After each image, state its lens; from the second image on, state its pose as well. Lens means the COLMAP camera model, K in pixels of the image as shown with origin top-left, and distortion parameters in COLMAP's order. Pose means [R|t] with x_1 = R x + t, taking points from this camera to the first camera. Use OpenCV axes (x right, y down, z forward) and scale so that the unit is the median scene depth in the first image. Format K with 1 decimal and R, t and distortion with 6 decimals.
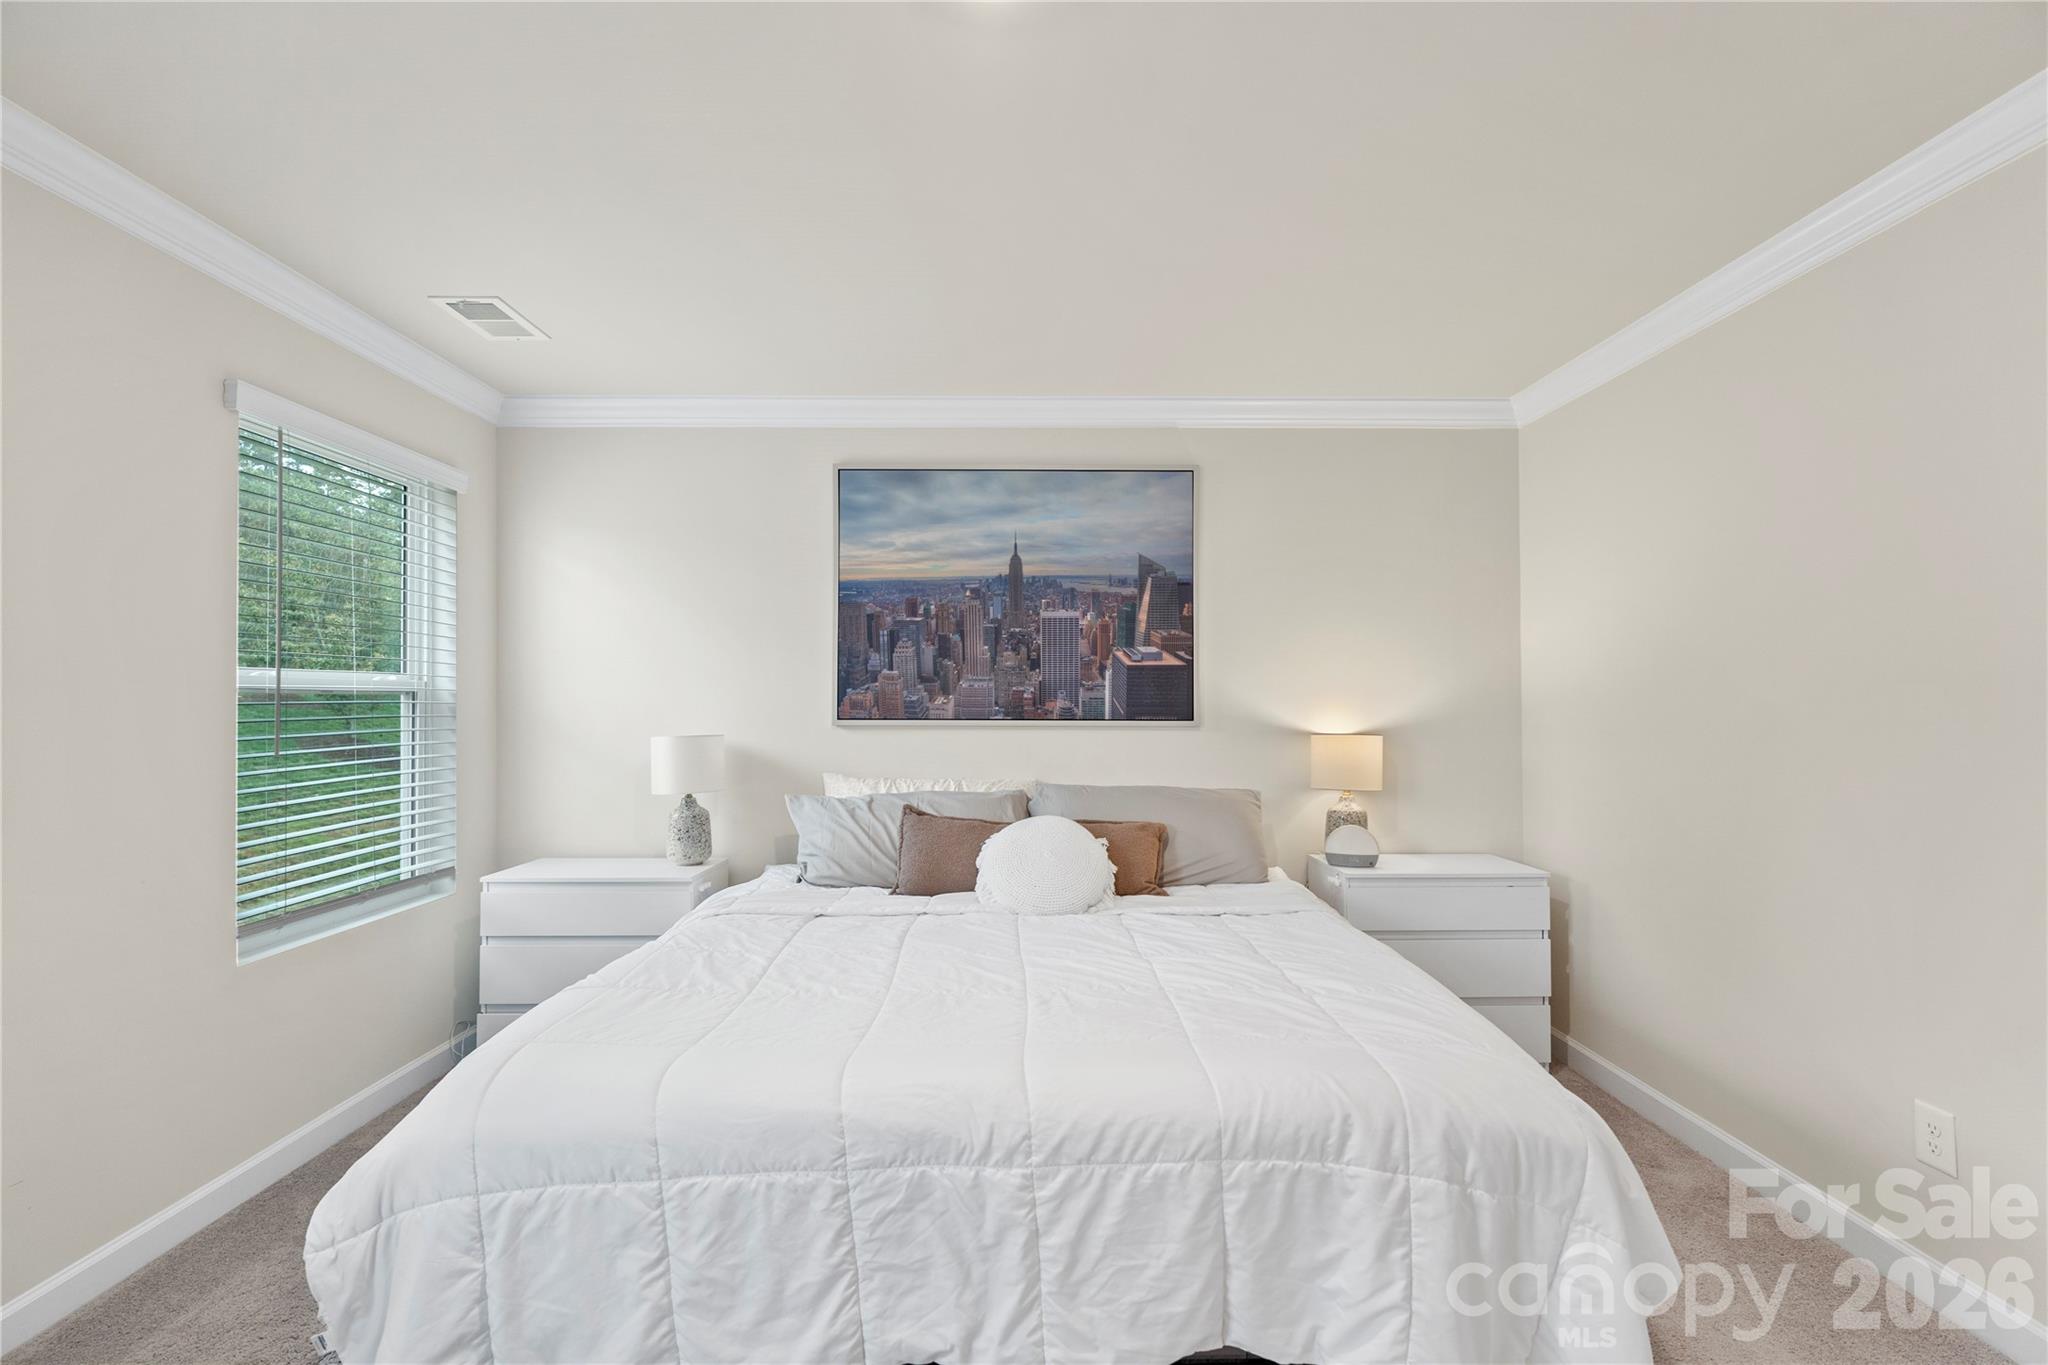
lens RADIAL K [[915.7, 0, 1018.9], [0, 915.7, 689.5], [0, 0, 1]] dist [-0.005576, 0.001417]
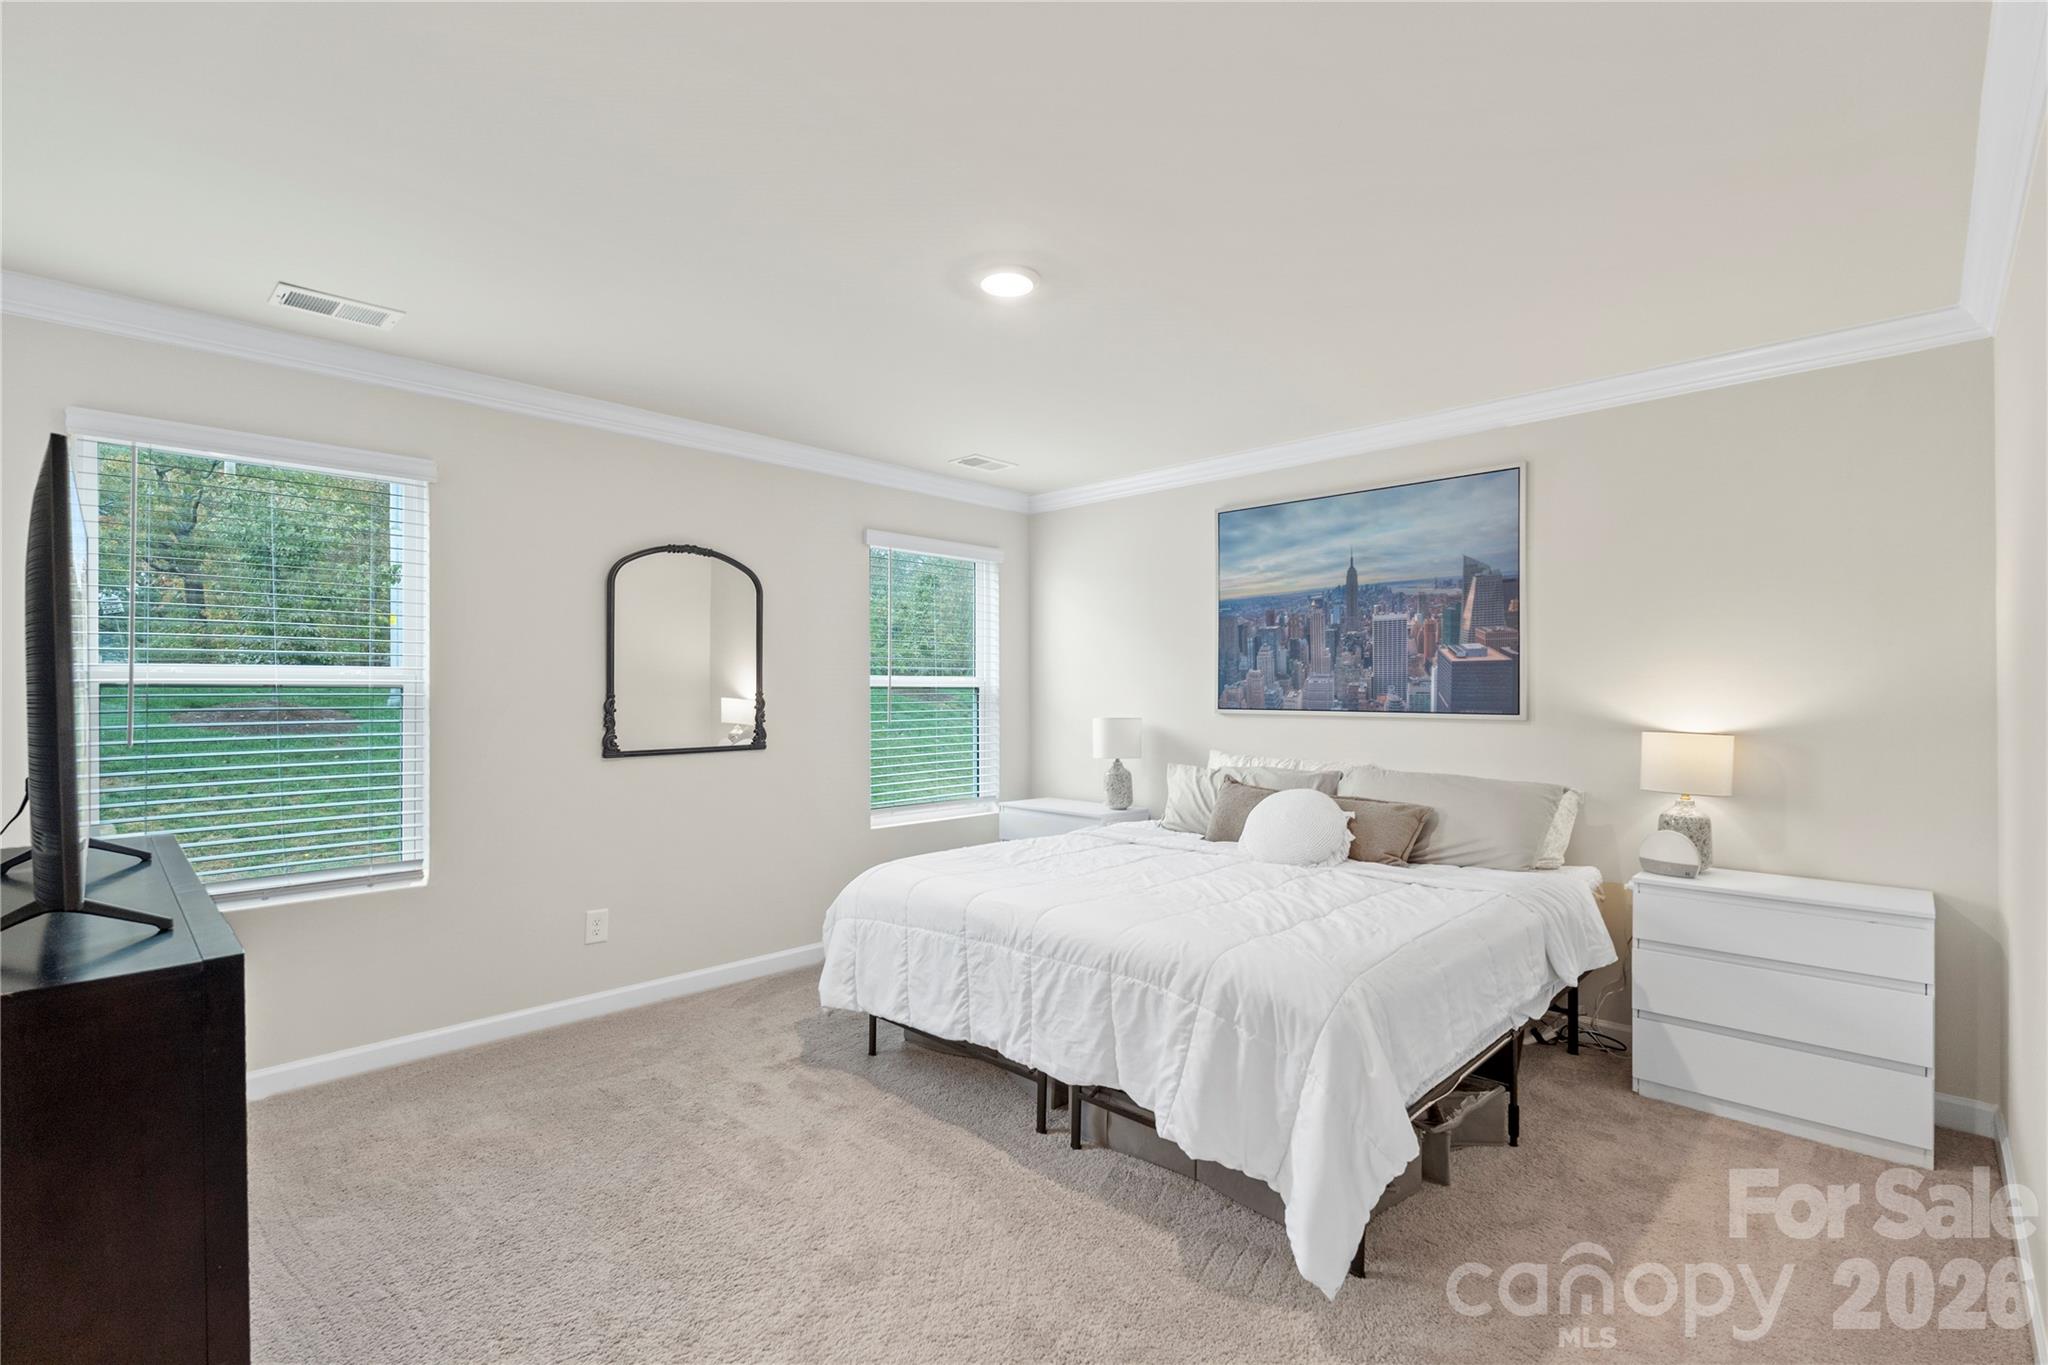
lens RADIAL K [[915.7, 0, 992.5], [0, 915.7, 694.0], [0, 0, 1]] dist [-0.005576, 0.001417]
pose [[0.697976, 0.003312, -0.716113, 0.520780], [0.006976, 0.999910, 0.011424, -0.004715], [0.716087, -0.012969, 0.697891, -0.127485]]
